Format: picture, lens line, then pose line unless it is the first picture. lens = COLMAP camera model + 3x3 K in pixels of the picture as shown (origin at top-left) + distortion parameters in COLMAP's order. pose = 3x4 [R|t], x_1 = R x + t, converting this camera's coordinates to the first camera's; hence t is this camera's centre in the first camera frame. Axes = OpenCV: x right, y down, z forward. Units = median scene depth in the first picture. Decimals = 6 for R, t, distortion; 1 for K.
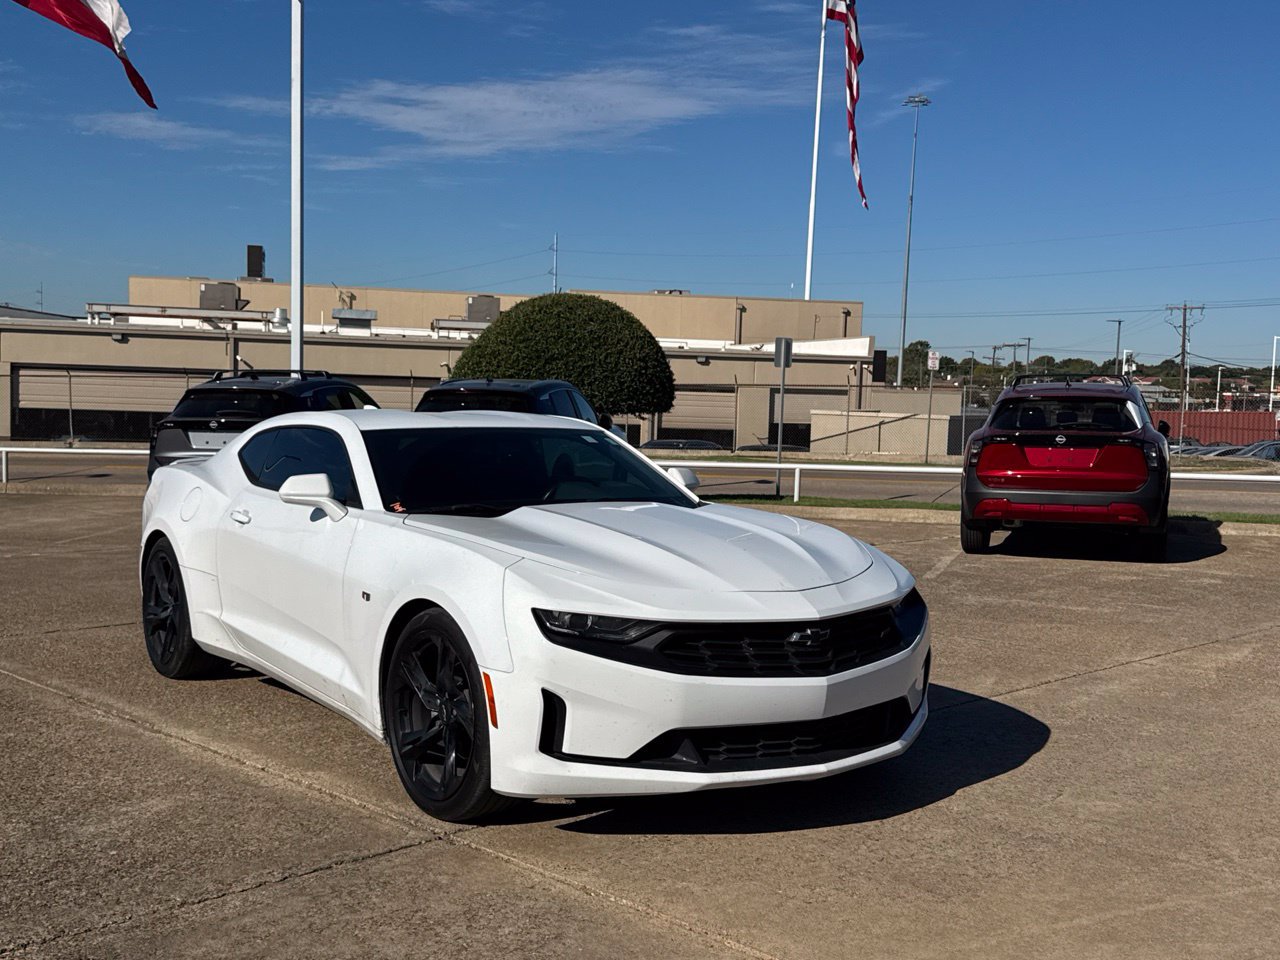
lens RADIAL K [[1412.1, 0, 663.4], [0, 1412.1, 490.9], [0, 0, 1]] dist [0.083178, 0.000000]
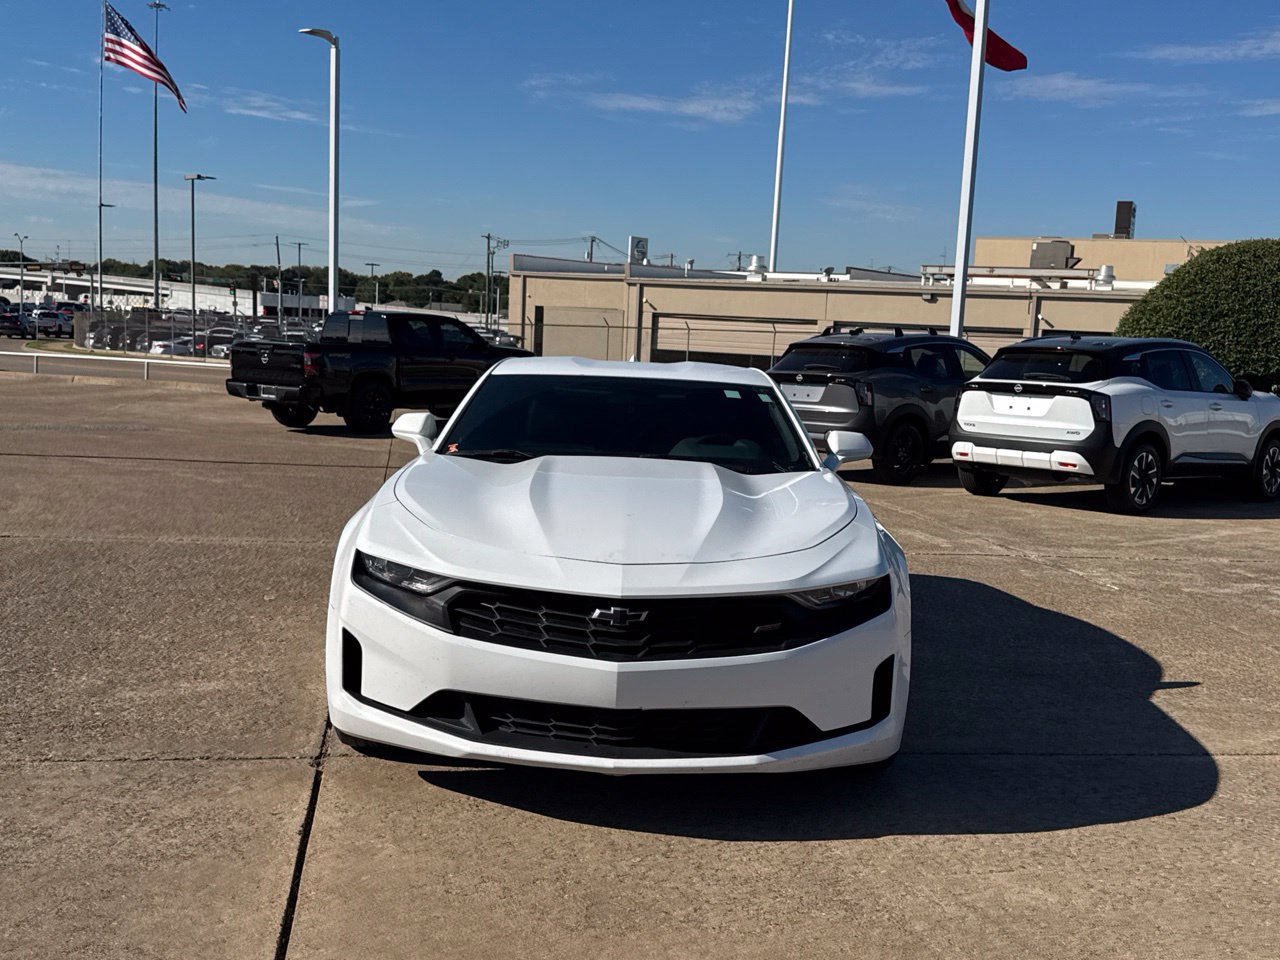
lens RADIAL K [[1412.1, 0, 620.6], [0, 1412.1, 508.2], [0, 0, 1]] dist [0.083178, 0.000000]
pose [[0.802295, 0.088902, -0.590270, 0.274562], [-0.065821, 0.995993, 0.060545, -0.008023], [0.593288, -0.009723, 0.804932, 0.126383]]
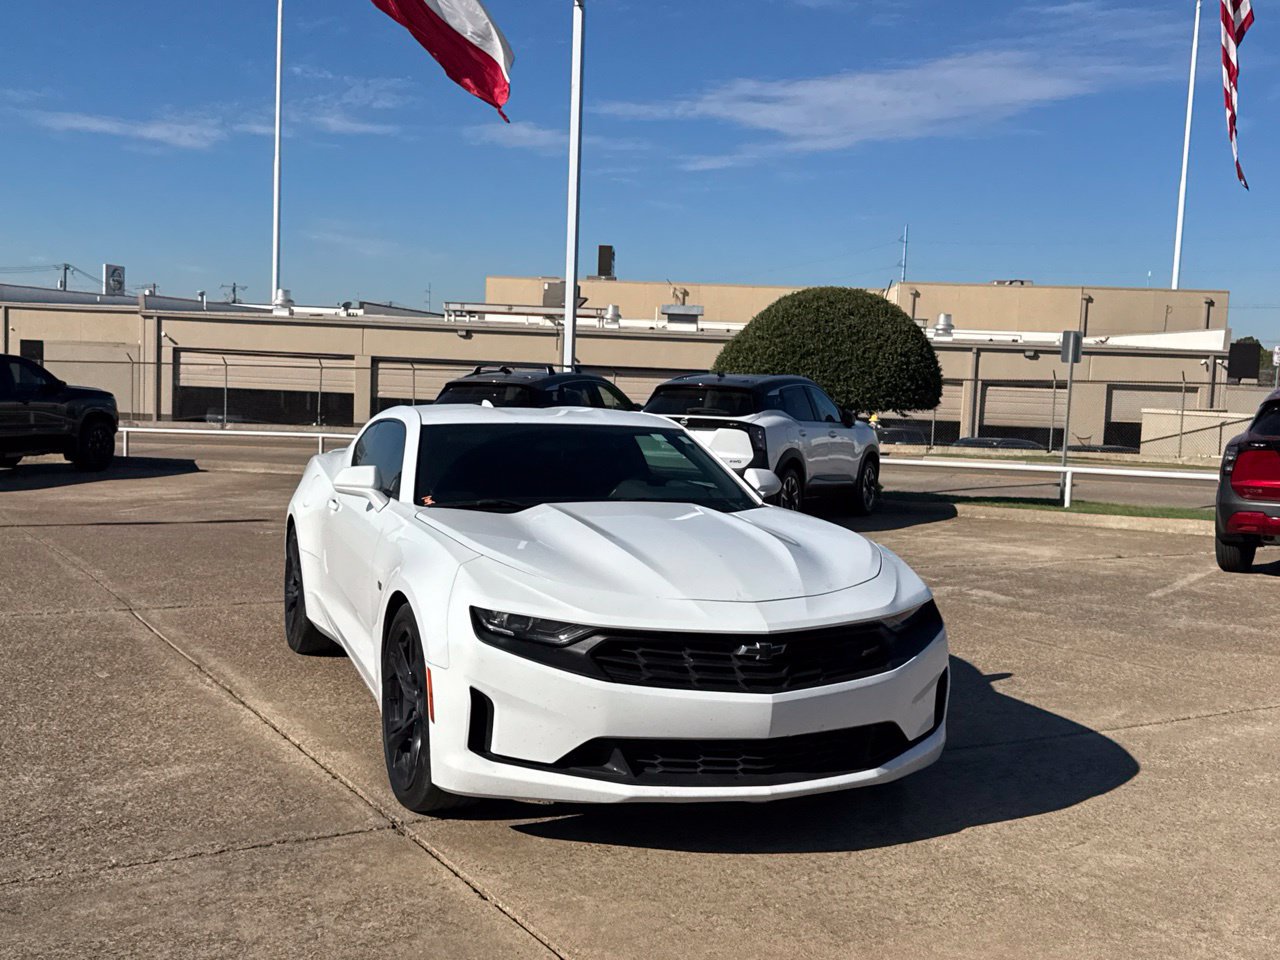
lens RADIAL K [[1412.1, 0, 633.9], [0, 1412.1, 489.9], [0, 0, 1]] dist [0.083178, 0.000000]
pose [[0.964024, 0.029679, -0.264154, 0.118434], [-0.028747, 0.999559, 0.007395, -0.004169], [0.264257, 0.000465, 0.964452, 0.027648]]
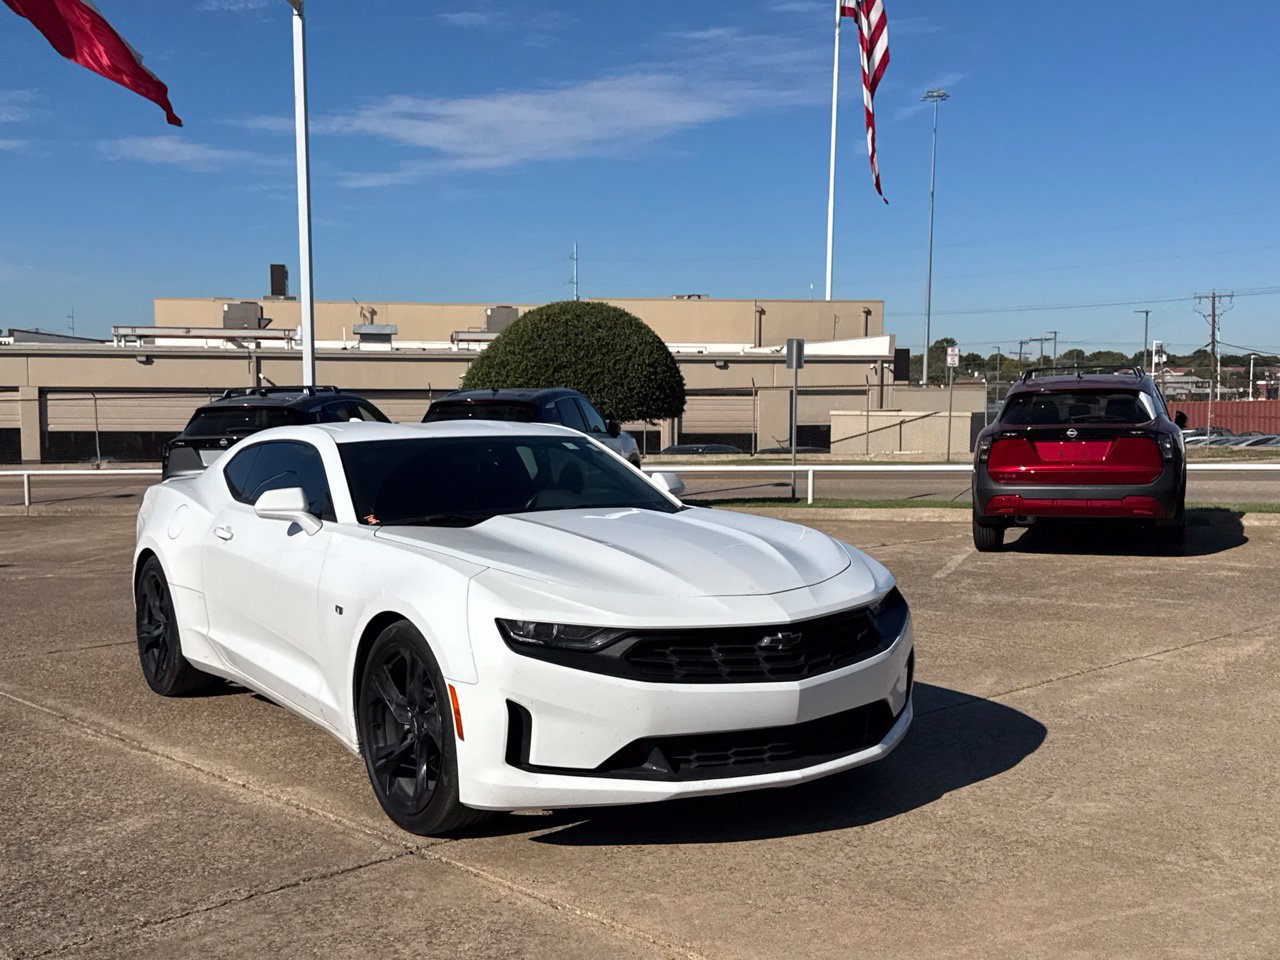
lens RADIAL K [[1412.1, 0, 640.1], [0, 1412.1, 504.5], [0, 0, 1]] dist [0.083178, 0.000000]
pose [[0.998995, -0.026183, -0.036382, 0.019372], [0.026372, 0.999641, 0.004723, 0.000707], [0.036245, -0.005678, 0.999327, 0.007801]]
